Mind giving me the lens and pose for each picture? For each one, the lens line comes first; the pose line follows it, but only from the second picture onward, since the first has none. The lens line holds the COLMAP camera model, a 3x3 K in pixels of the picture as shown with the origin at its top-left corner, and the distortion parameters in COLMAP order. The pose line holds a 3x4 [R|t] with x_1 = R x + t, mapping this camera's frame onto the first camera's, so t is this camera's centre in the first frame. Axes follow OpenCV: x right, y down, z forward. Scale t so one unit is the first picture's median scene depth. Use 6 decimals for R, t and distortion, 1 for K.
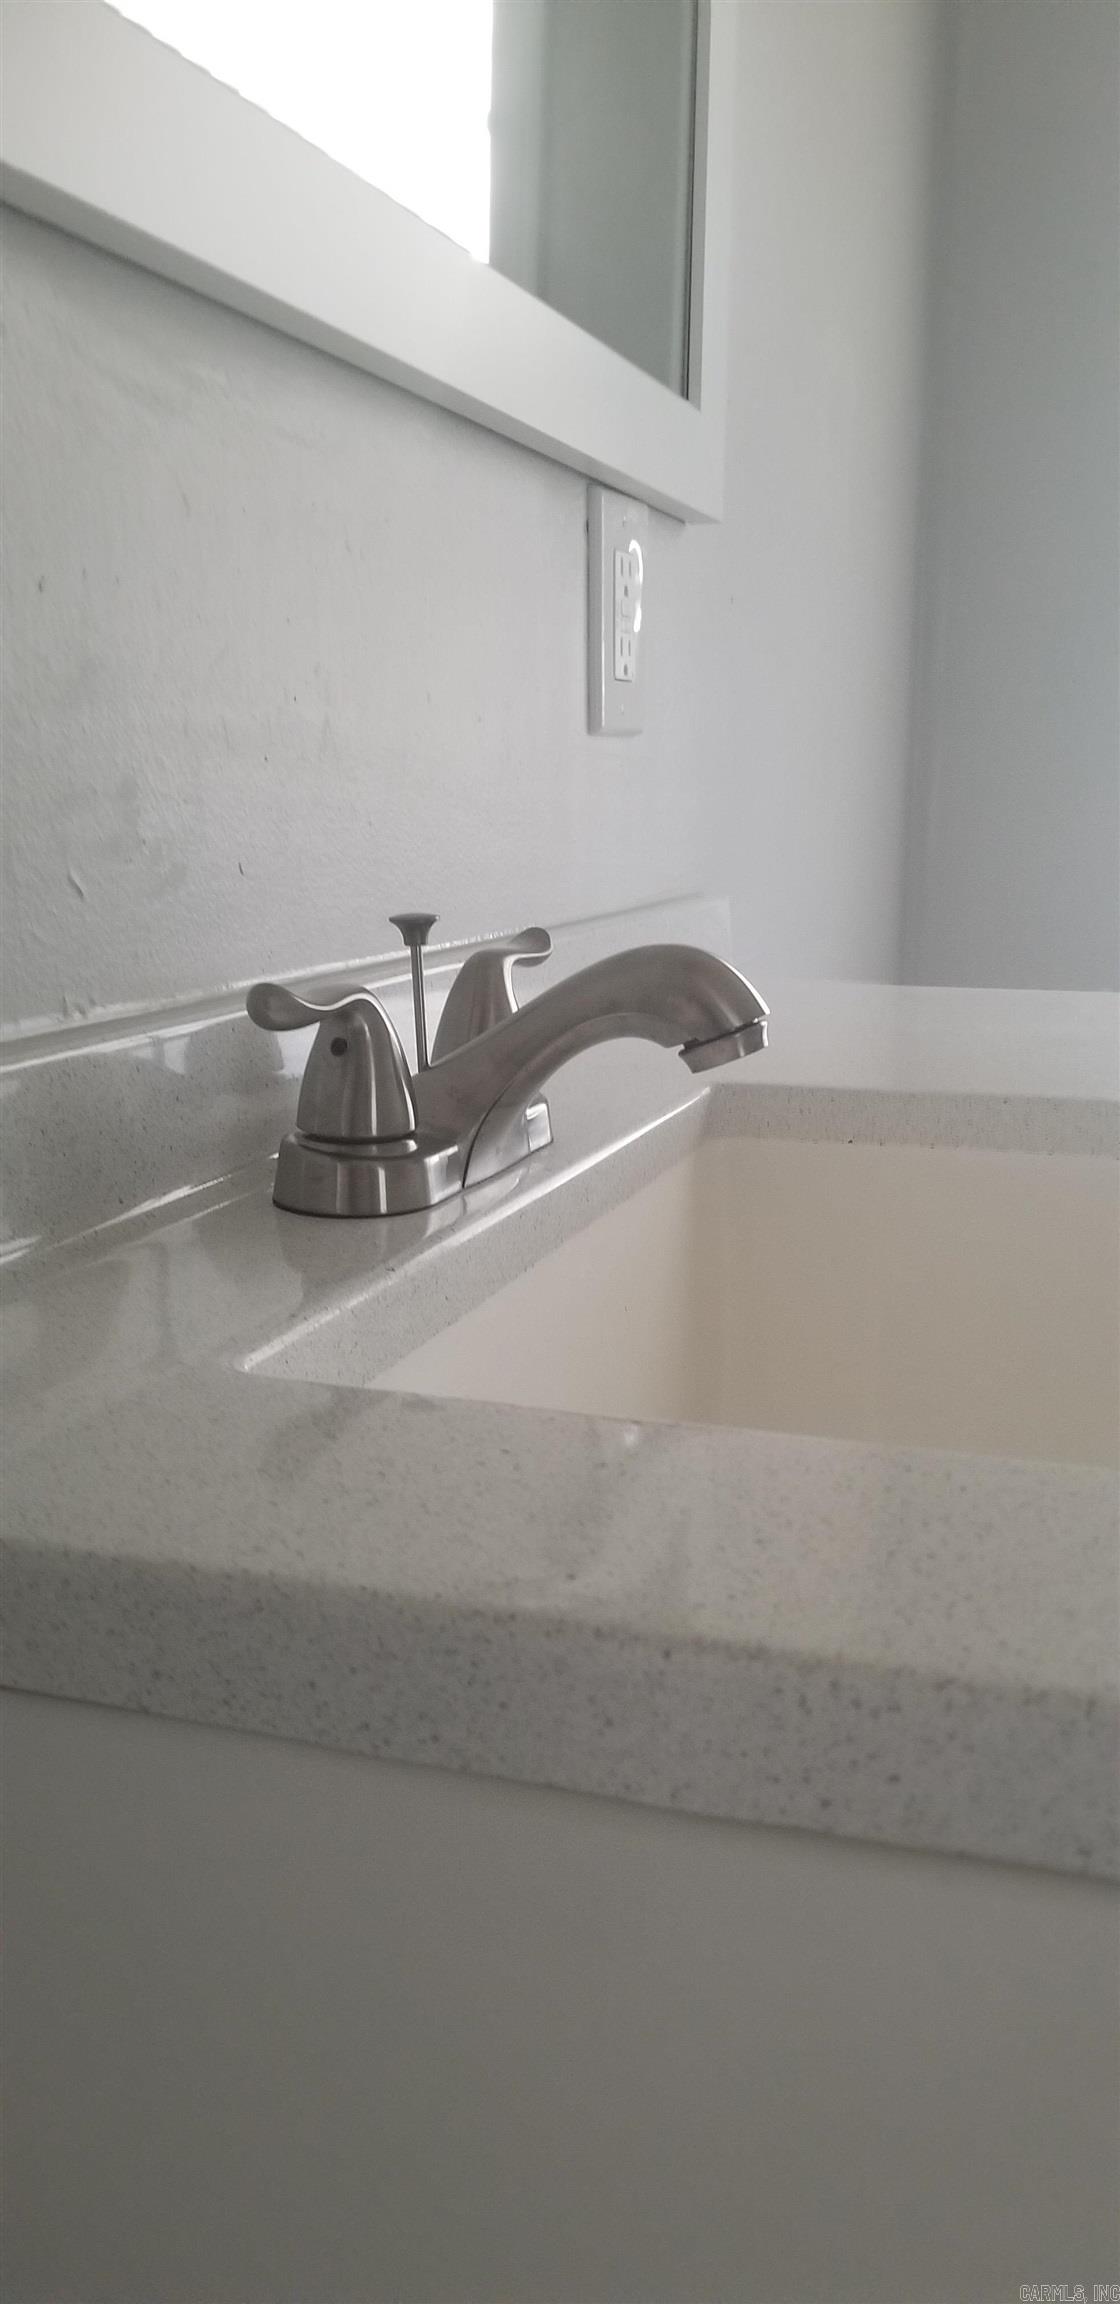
lens RADIAL K [[1778.4, 0, 560.0], [0, 1778.4, 1152.0], [0, 0, 1]] dist [0.000744, 0.000753]
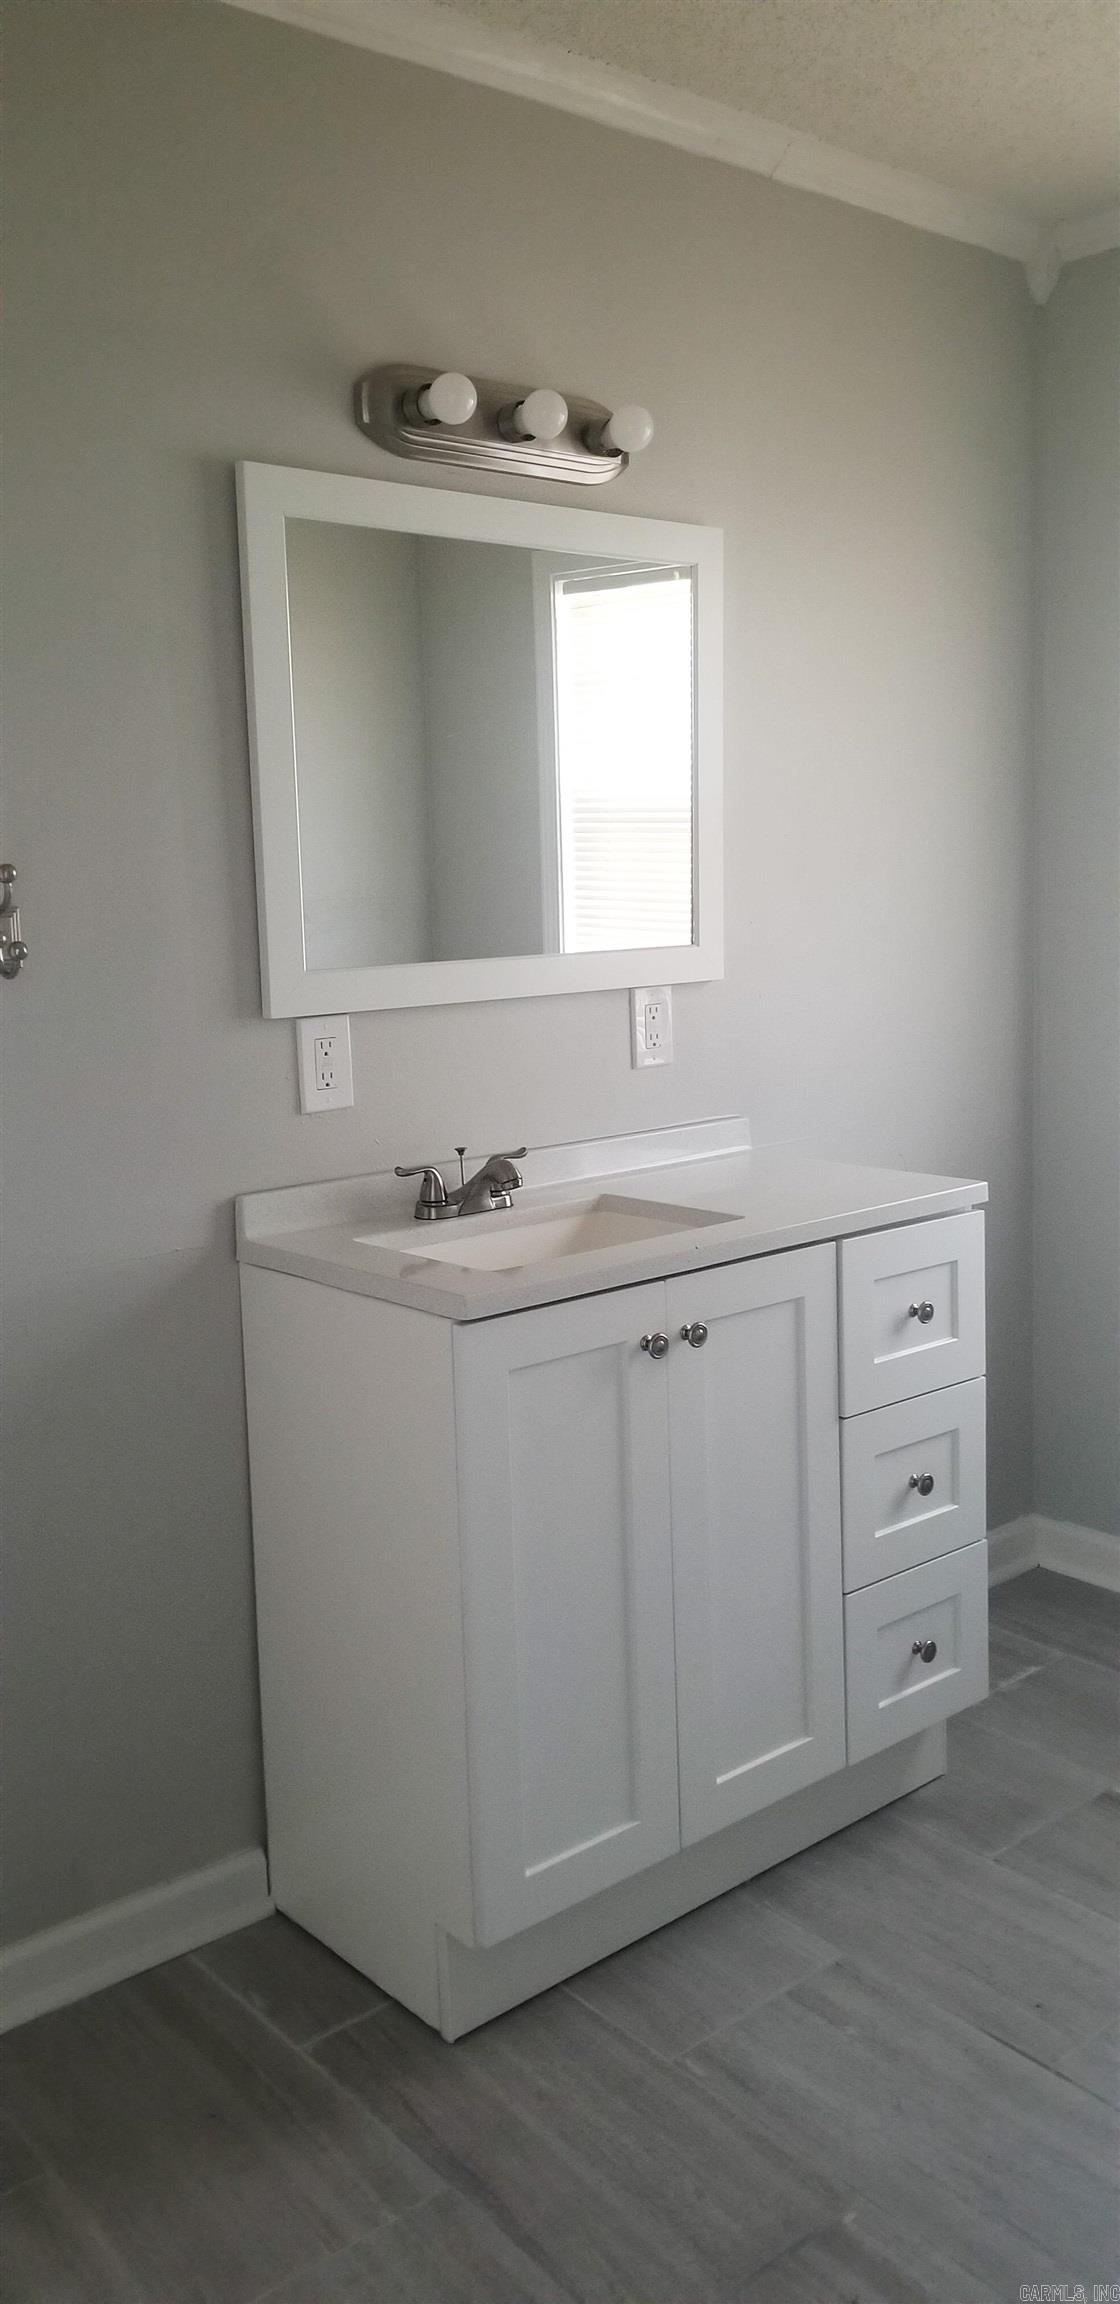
lens RADIAL K [[1778.4, 0, 560.0], [0, 1778.4, 1152.0], [0, 0, 1]] dist [0.000744, 0.000753]
pose [[0.868381, 0.051154, -0.493252, 2.263749], [-0.070740, 0.997271, -0.021114, -0.059042], [0.490826, 0.053227, 0.869630, -2.579521]]
